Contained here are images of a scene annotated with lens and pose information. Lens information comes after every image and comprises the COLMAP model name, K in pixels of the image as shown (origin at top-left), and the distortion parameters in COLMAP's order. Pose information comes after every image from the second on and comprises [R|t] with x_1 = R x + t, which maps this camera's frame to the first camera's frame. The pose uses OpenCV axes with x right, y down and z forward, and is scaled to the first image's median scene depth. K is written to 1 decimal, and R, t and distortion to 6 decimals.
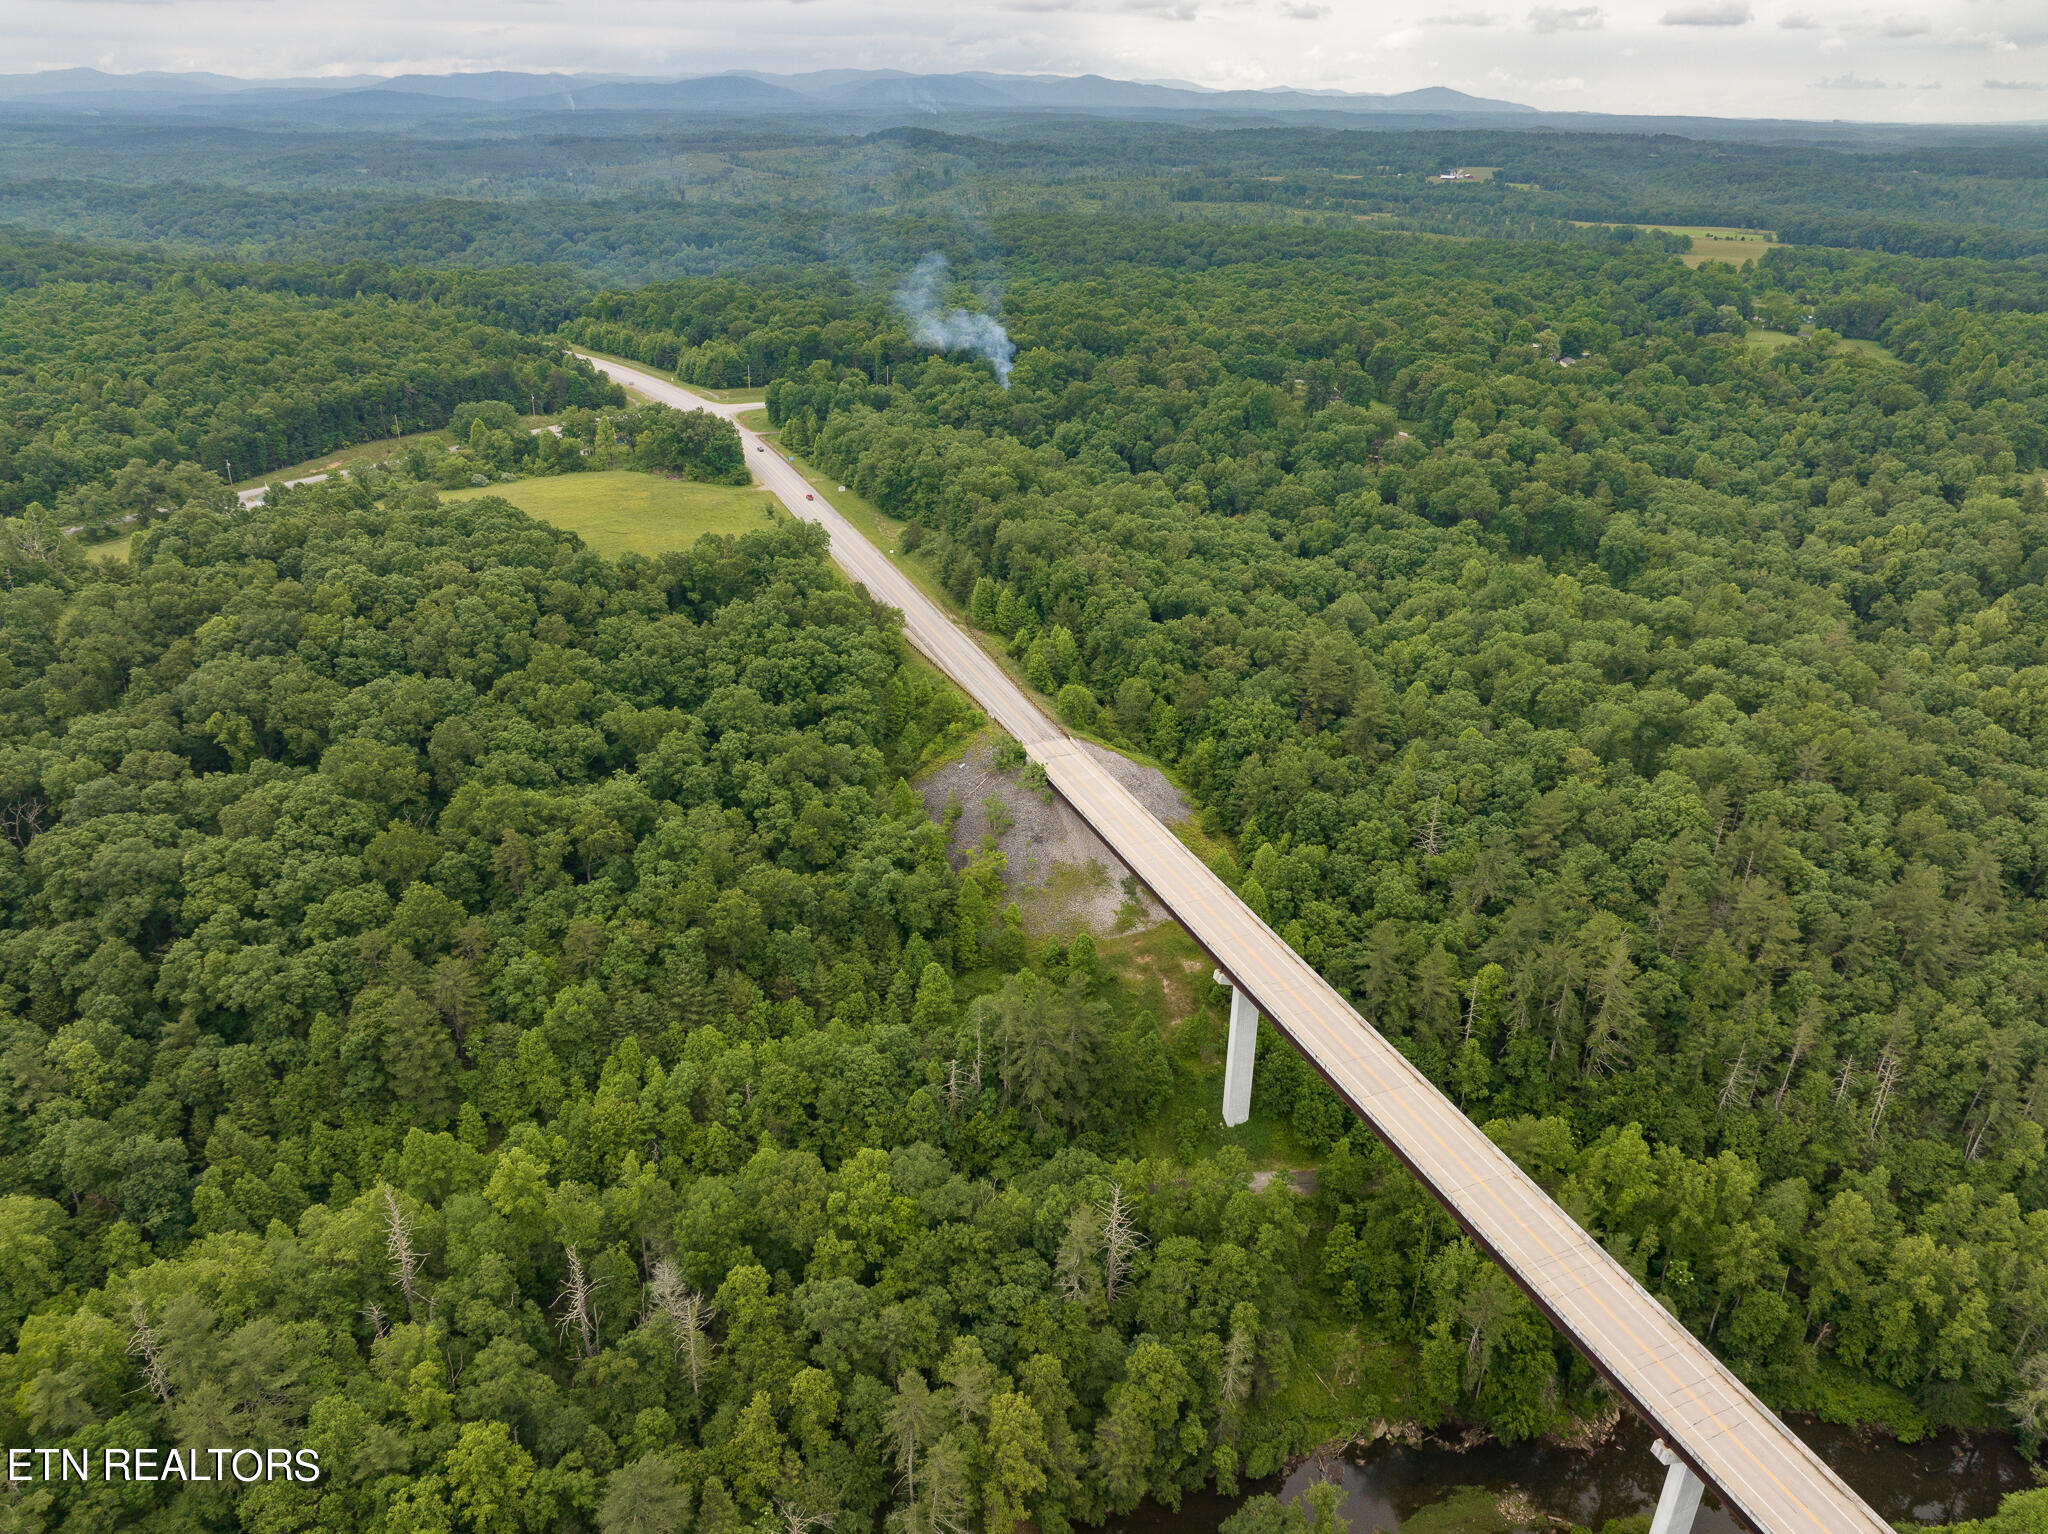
lens RADIAL K [[1441.3, 0, 1020.6], [0, 1441.3, 775.1], [0, 0, 1]] dist [-0.045097, 0.014668]
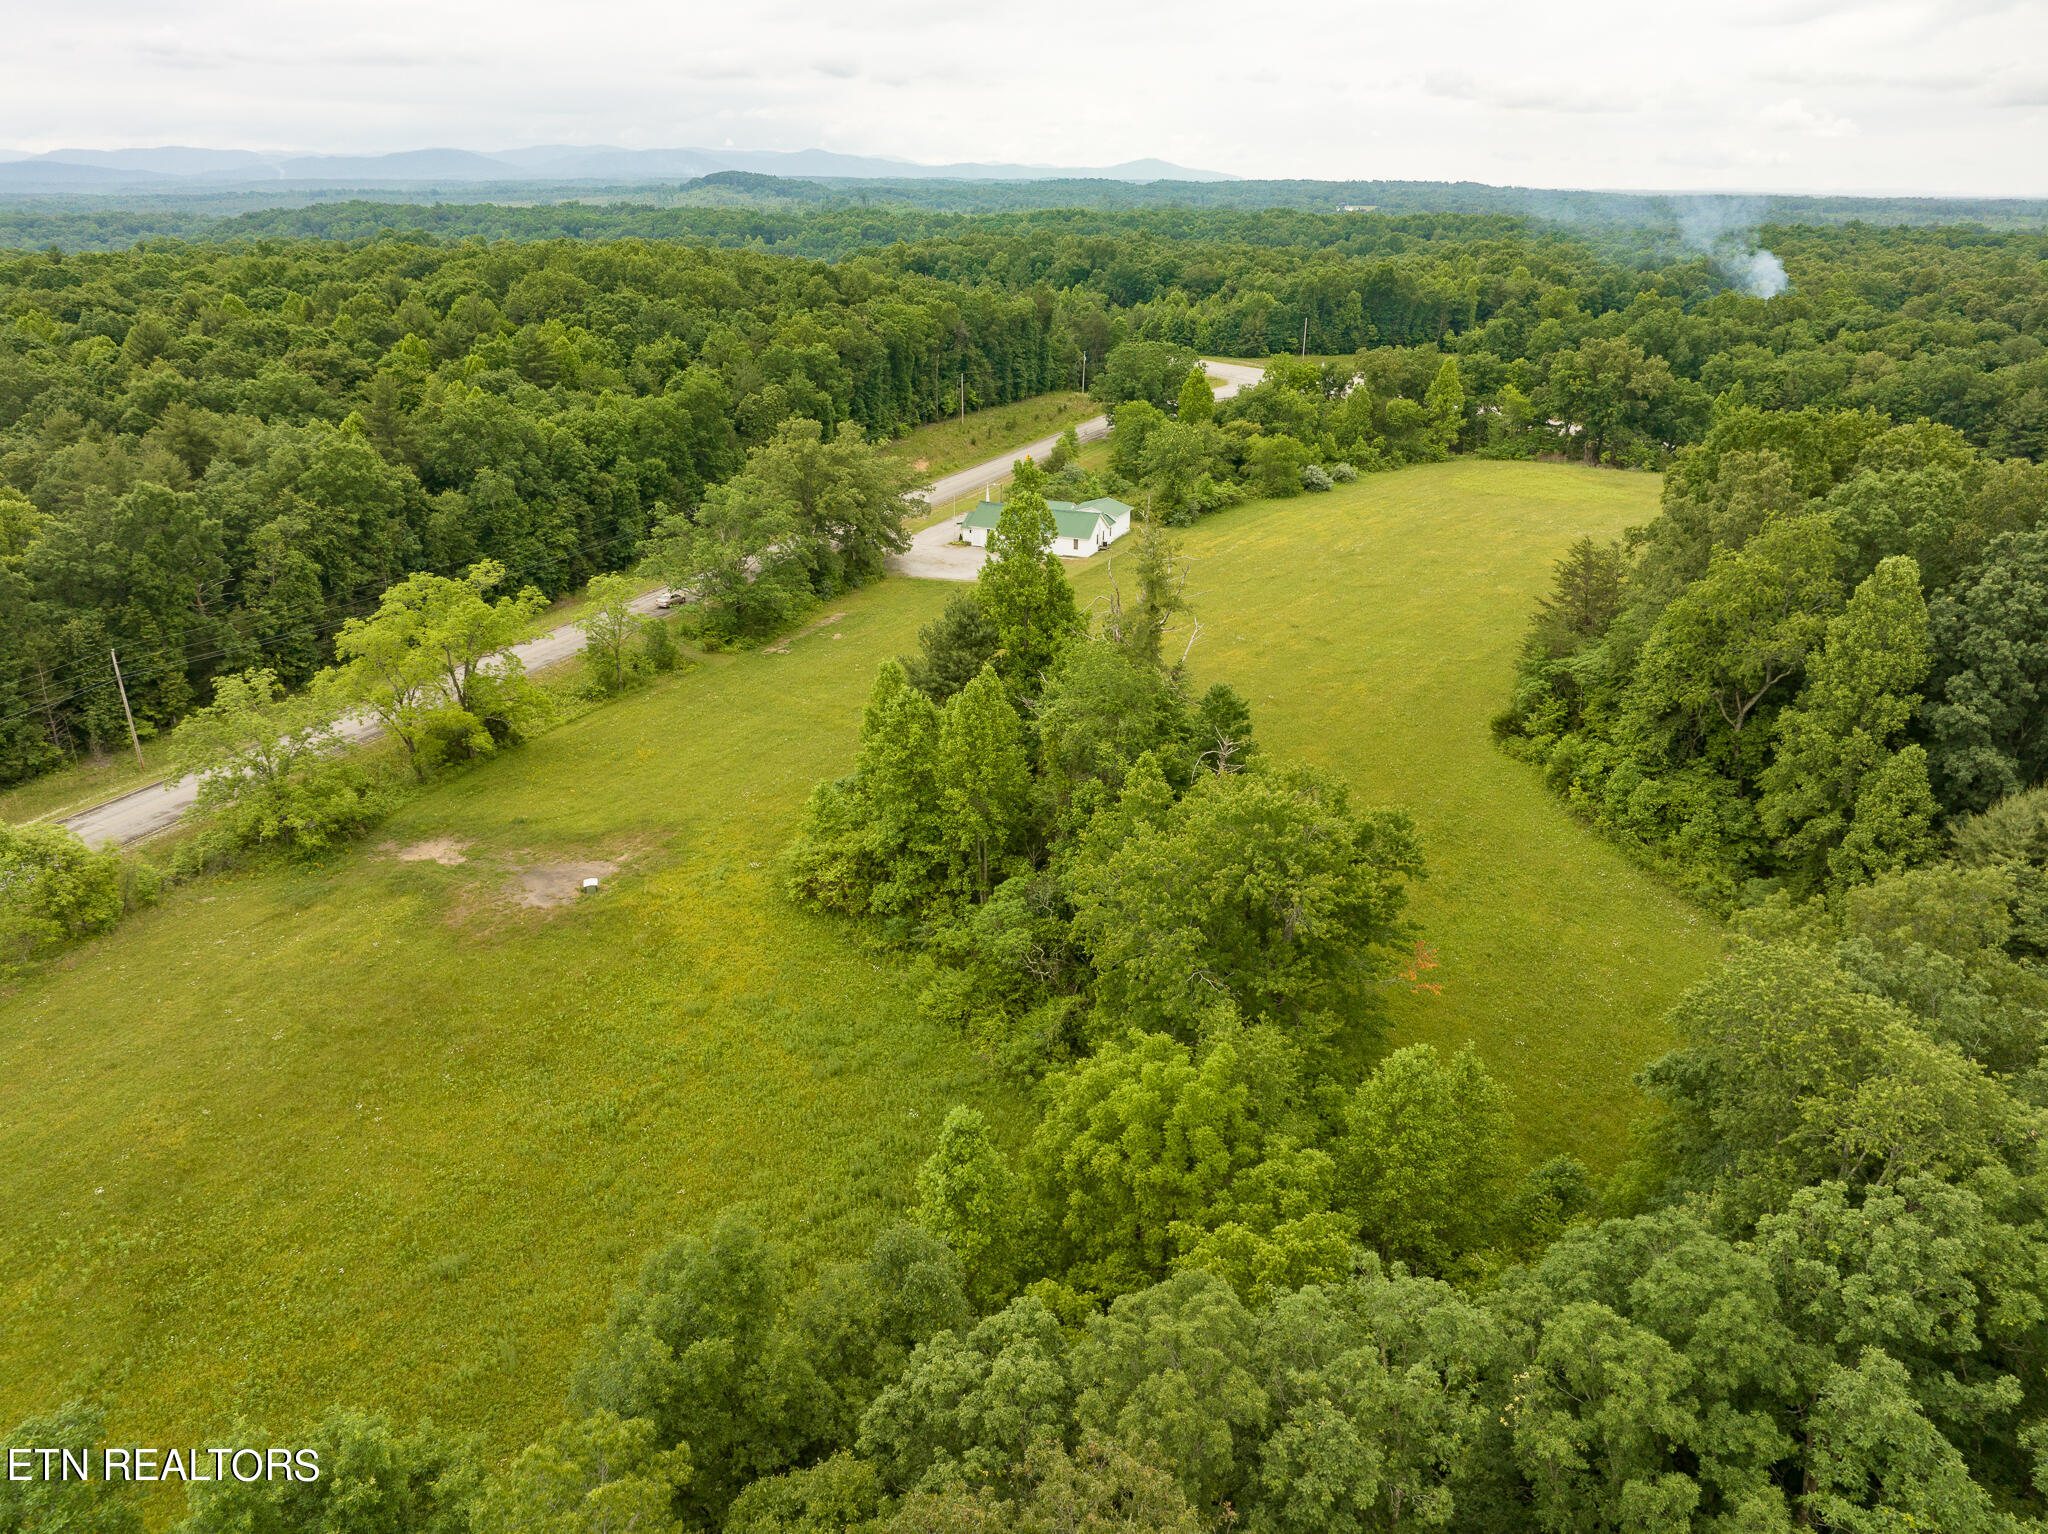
lens RADIAL K [[1441.3, 0, 1019.8], [0, 1441.3, 776.8], [0, 0, 1]] dist [-0.045097, 0.014668]
pose [[0.981286, -0.076972, 0.176502, -0.077789], [0.085122, 0.995604, -0.039065, -0.012870], [-0.172719, 0.053358, 0.983525, 0.074007]]
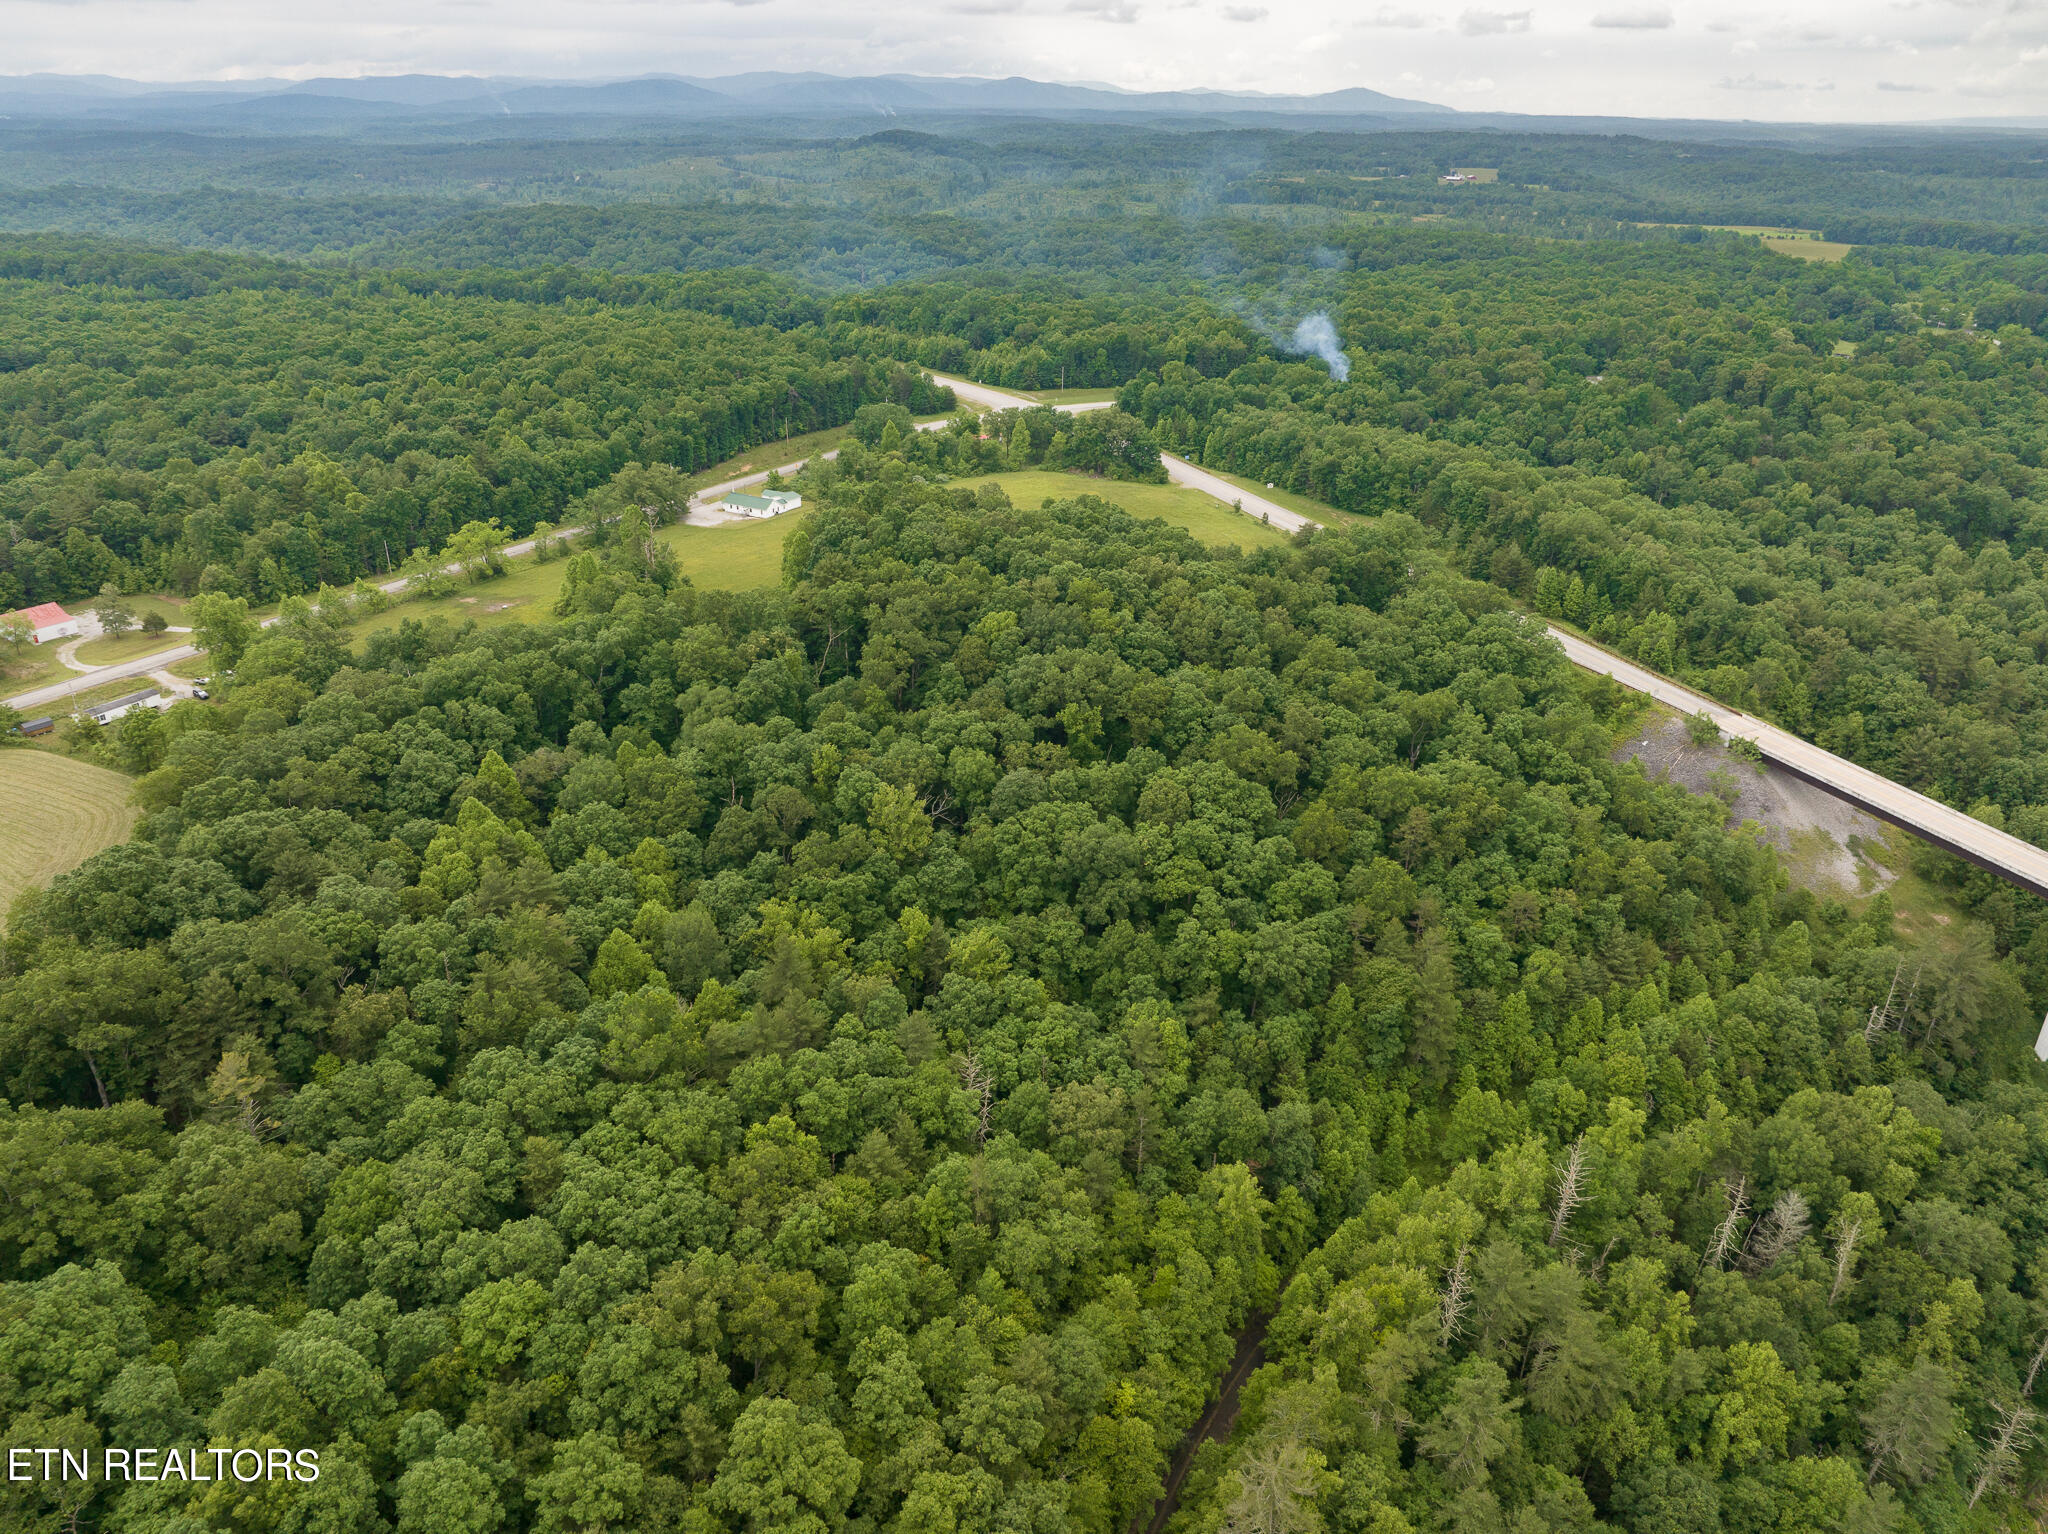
lens RADIAL K [[1441.3, 0, 1024.6], [0, 1441.3, 775.3], [0, 0, 1]] dist [-0.045097, 0.014668]
pose [[0.998155, -0.026301, 0.054722, -0.049755], [0.026350, 0.999653, -0.000187, 0.000518], [-0.054698, 0.001628, 0.998502, -0.002619]]
